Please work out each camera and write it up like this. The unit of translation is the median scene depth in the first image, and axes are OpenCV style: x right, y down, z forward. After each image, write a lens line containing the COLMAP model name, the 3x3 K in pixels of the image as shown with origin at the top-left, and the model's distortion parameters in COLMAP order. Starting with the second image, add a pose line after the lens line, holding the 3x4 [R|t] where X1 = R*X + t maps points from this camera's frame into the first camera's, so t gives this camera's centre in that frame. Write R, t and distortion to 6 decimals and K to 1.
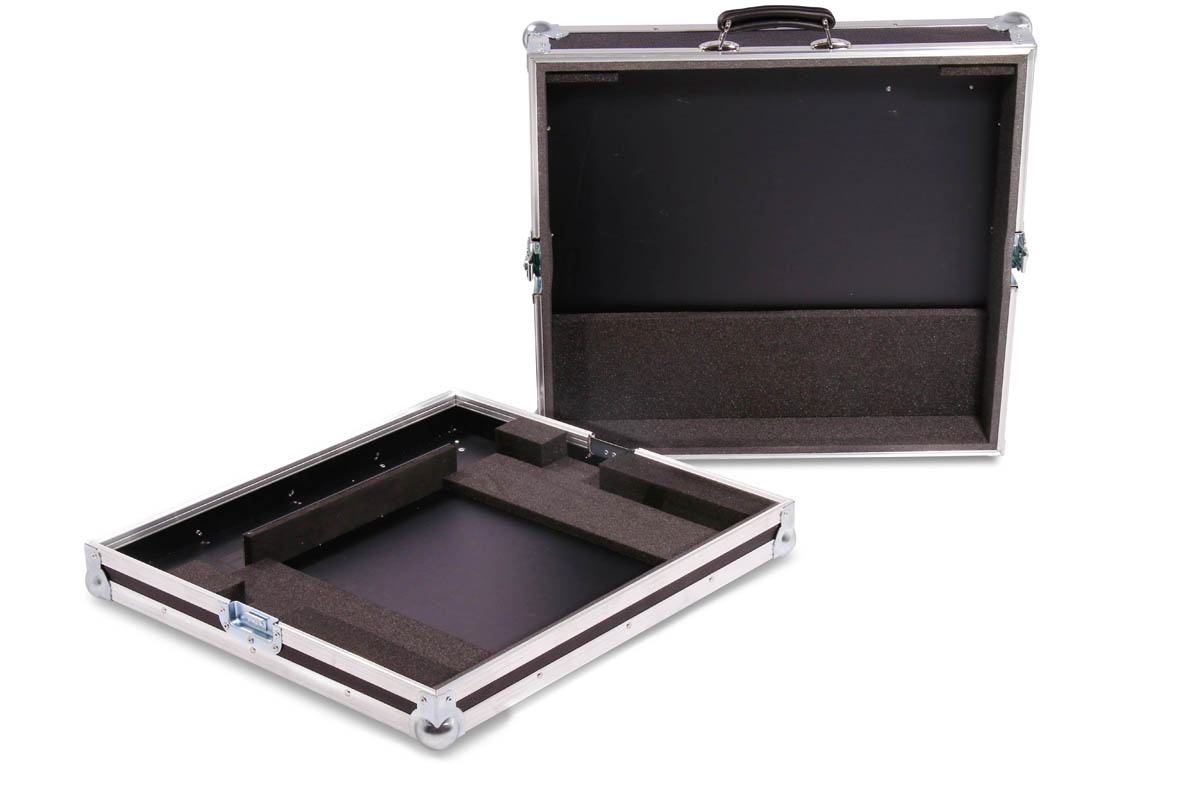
lens RADIAL K [[2374.8, 0, 600.0], [0, 2374.8, 400.0], [0, 0, 1]] dist [0.359245, 0.295352]
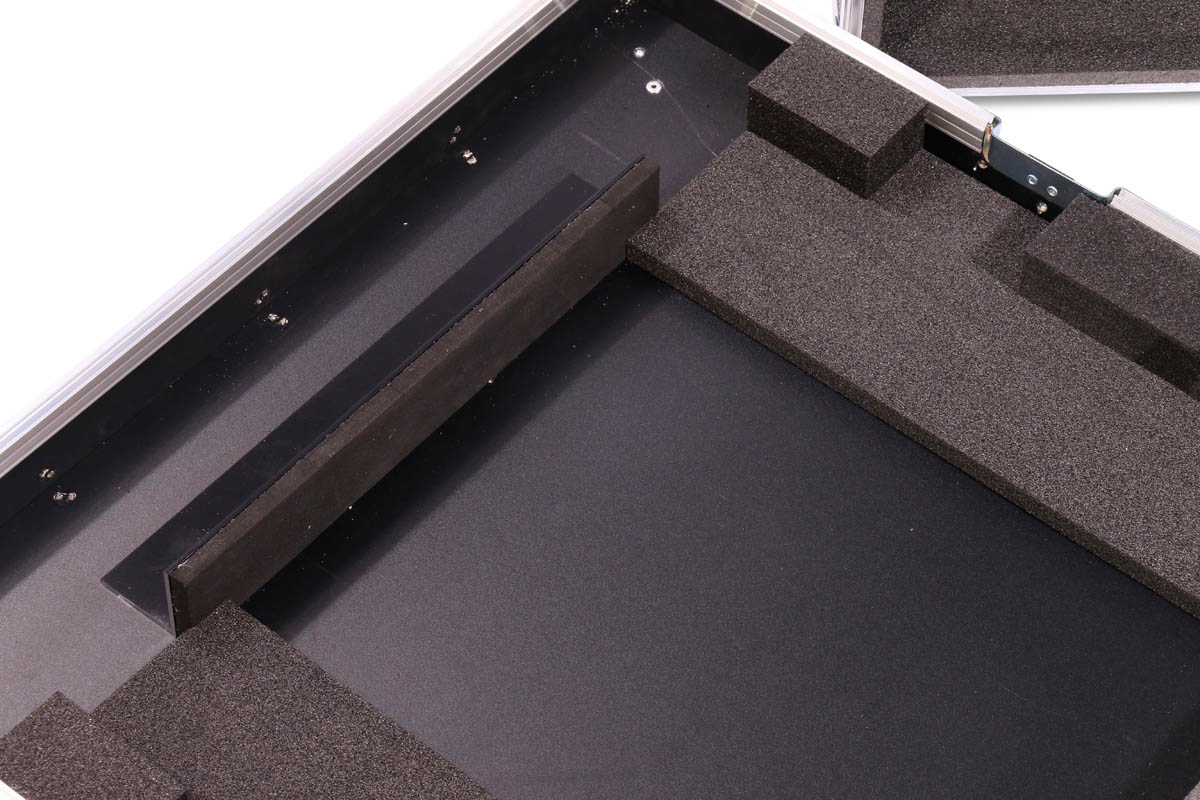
lens RADIAL K [[3424.9, 0, 600.0], [0, 3424.9, 400.0], [0, 0, 1]] dist [0.449002, 1.398494]
pose [[0.999947, 0.003403, 0.009711, -0.076752], [-0.007543, 0.884312, 0.466836, -0.219556], [-0.006999, -0.466885, 0.884290, 0.469772]]
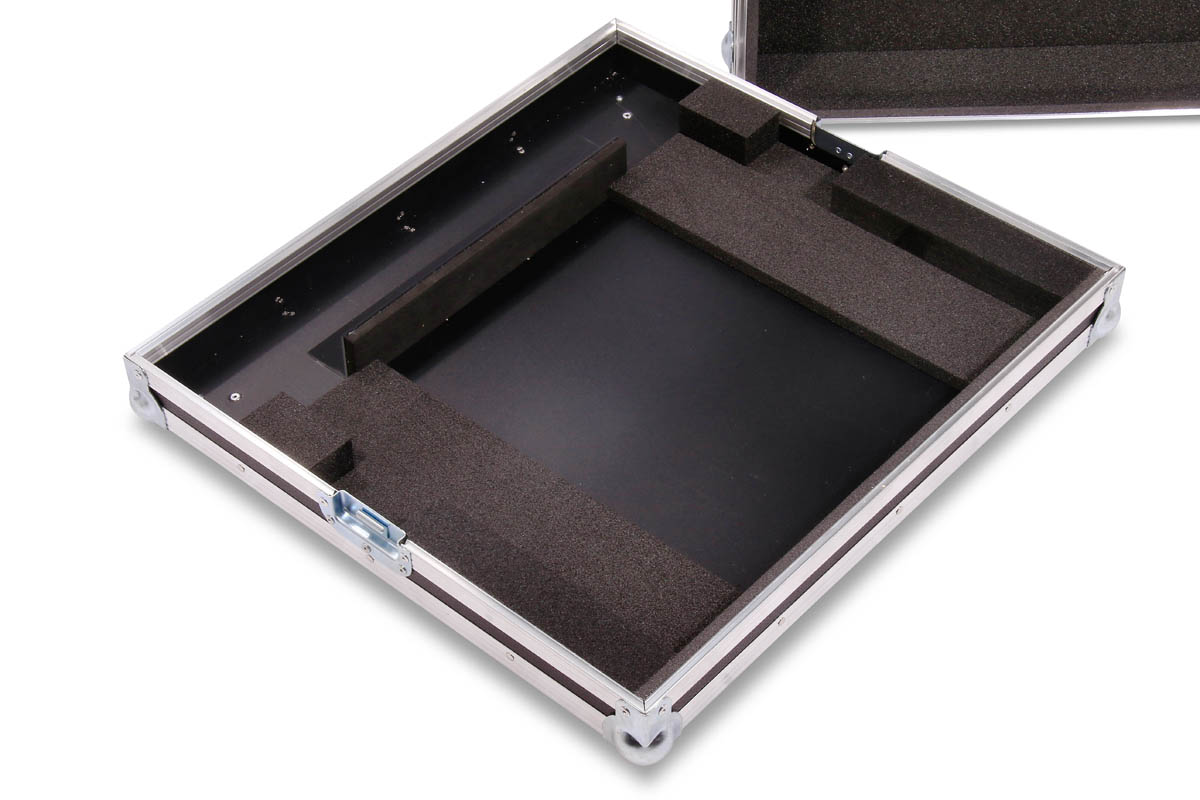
lens RADIAL K [[2298.3, 0, 600.0], [0, 2298.3, 400.0], [0, 0, 1]] dist [0.327762, 0.032289]
pose [[0.999780, 0.002484, -0.020814, -0.054247], [0.005416, 0.928620, 0.370992, -0.166457], [0.020250, -0.371023, 0.928403, 0.334032]]
